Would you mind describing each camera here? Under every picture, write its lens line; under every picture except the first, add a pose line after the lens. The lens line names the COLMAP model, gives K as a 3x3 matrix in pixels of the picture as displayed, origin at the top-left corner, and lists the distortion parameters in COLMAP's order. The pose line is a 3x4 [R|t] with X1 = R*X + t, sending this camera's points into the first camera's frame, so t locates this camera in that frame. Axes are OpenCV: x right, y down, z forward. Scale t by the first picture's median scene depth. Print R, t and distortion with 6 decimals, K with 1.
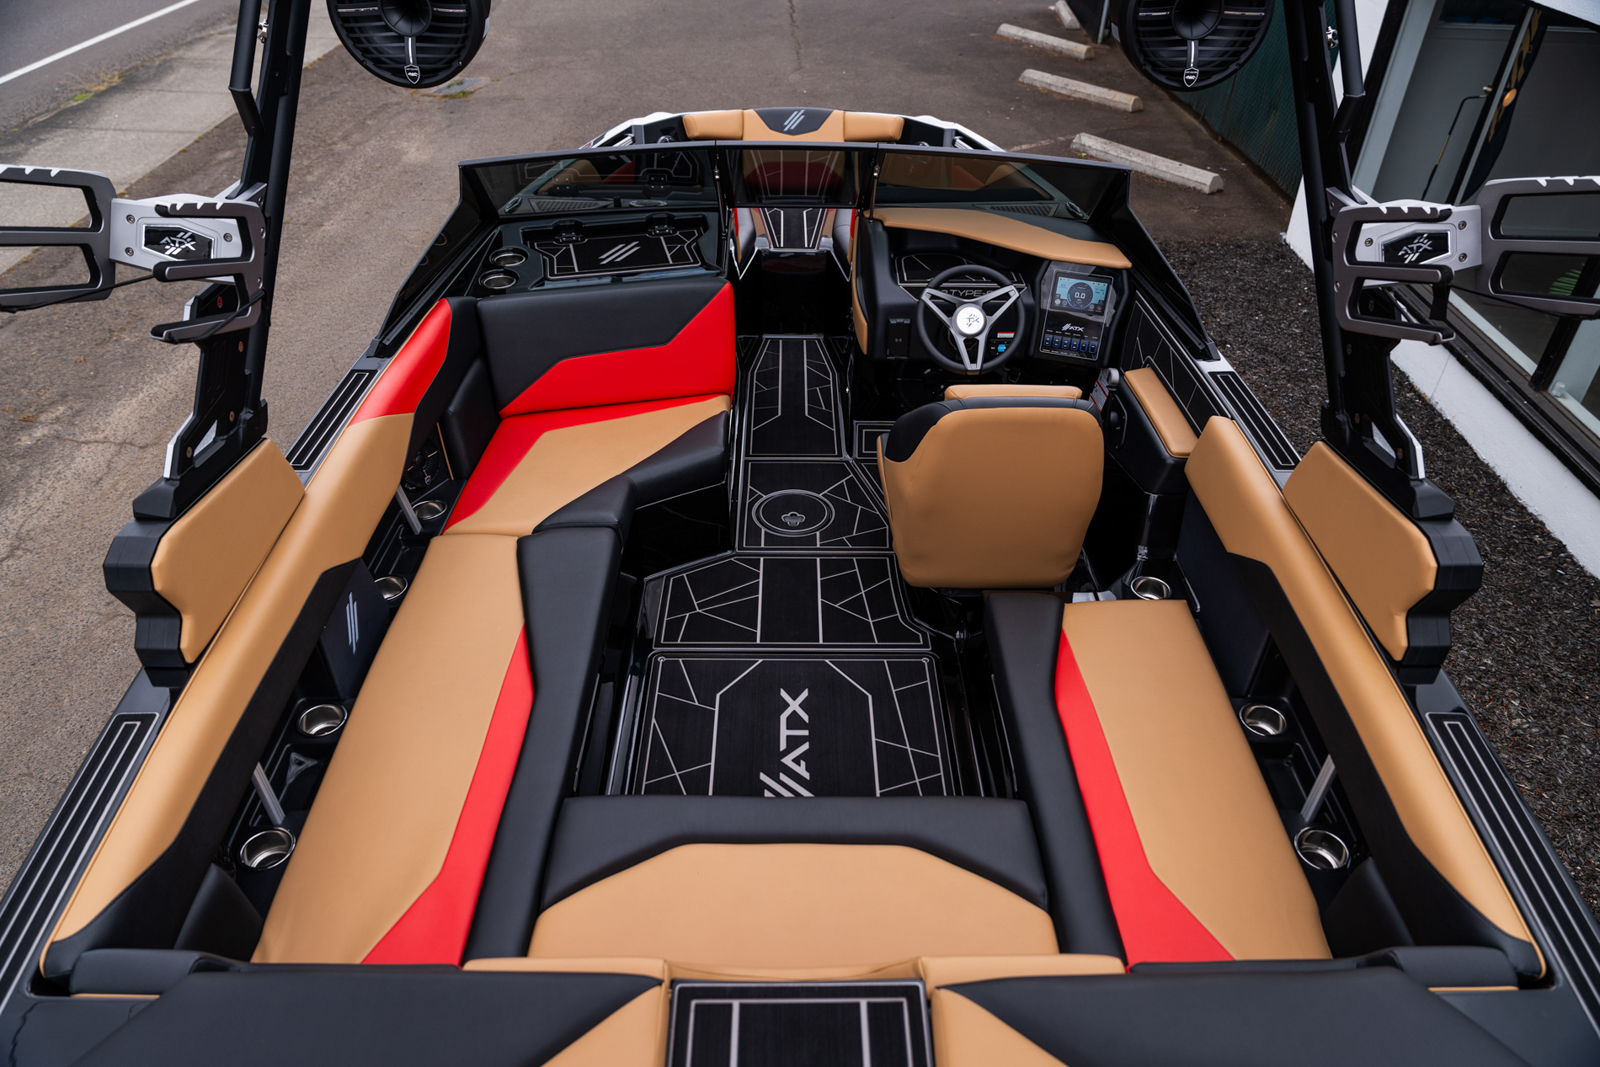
lens RADIAL K [[1111.9, 0, 792.1], [0, 1111.9, 529.8], [0, 0, 1]] dist [0.000020, -0.006648]
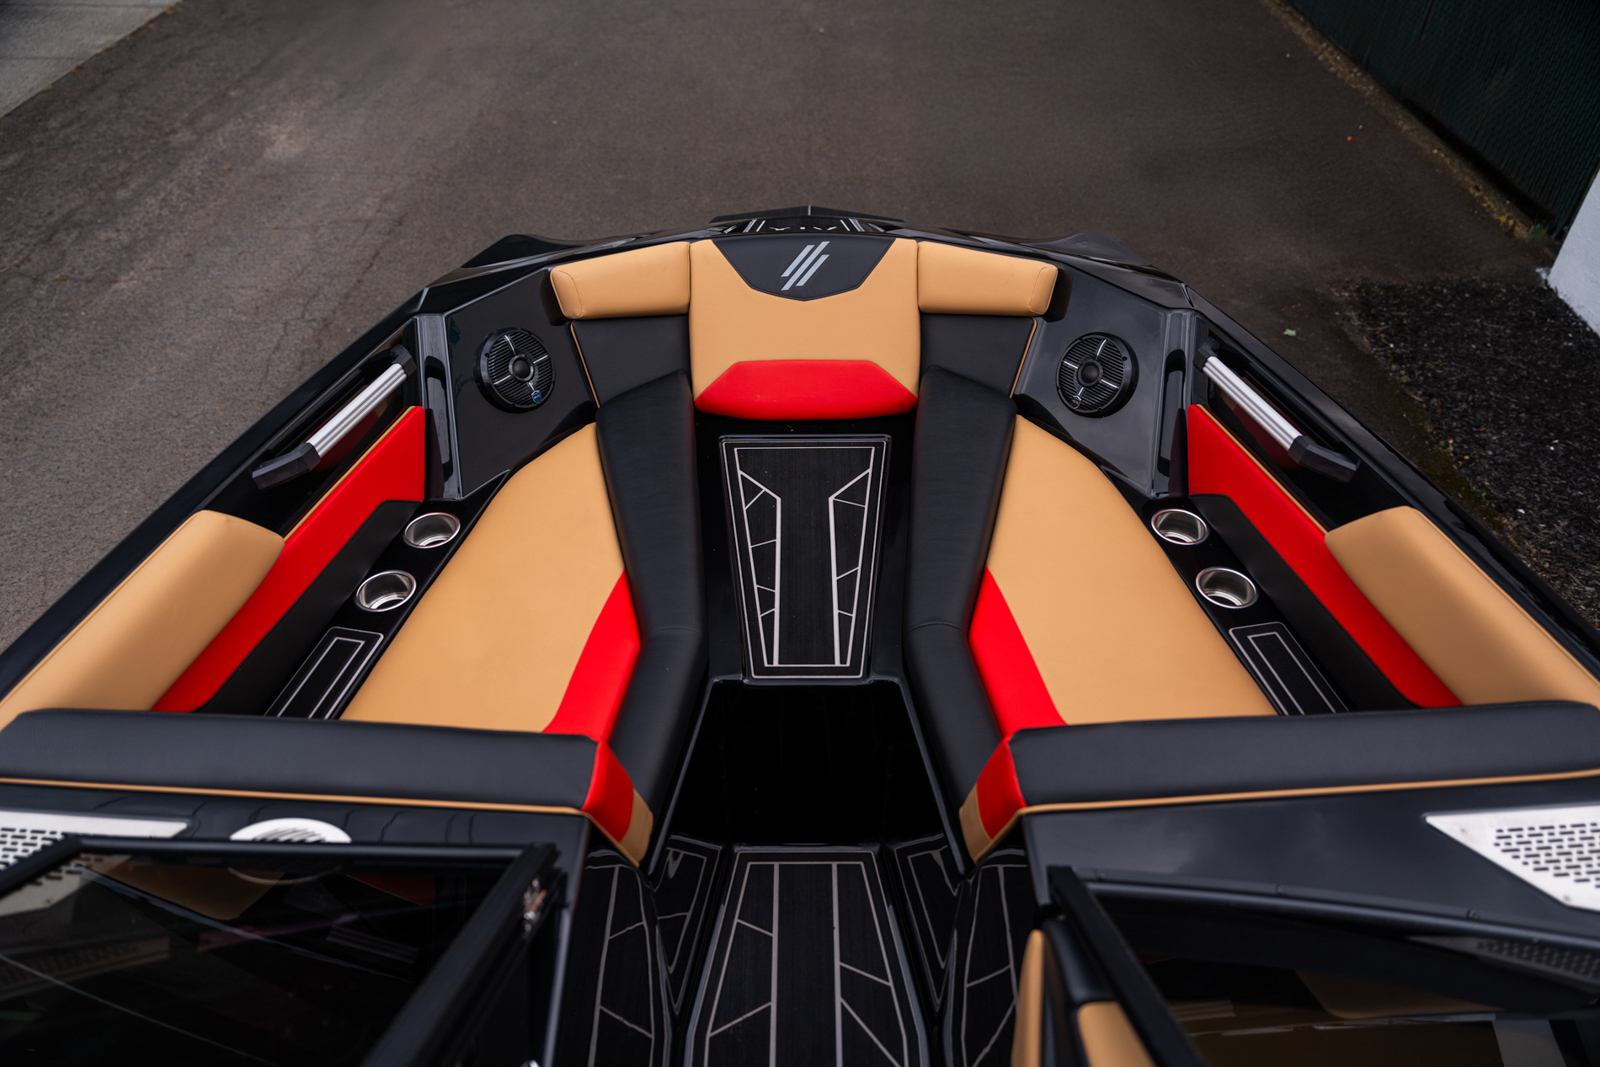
lens RADIAL K [[1138.3, 0, 782.1], [0, 1138.3, 546.4], [0, 0, 1]] dist [-0.002222, -0.003026]
pose [[0.999671, -0.007724, -0.024470, 0.001405], [0.009762, 0.996394, 0.084280, -0.143787], [0.023731, -0.084491, 0.996142, 0.260392]]
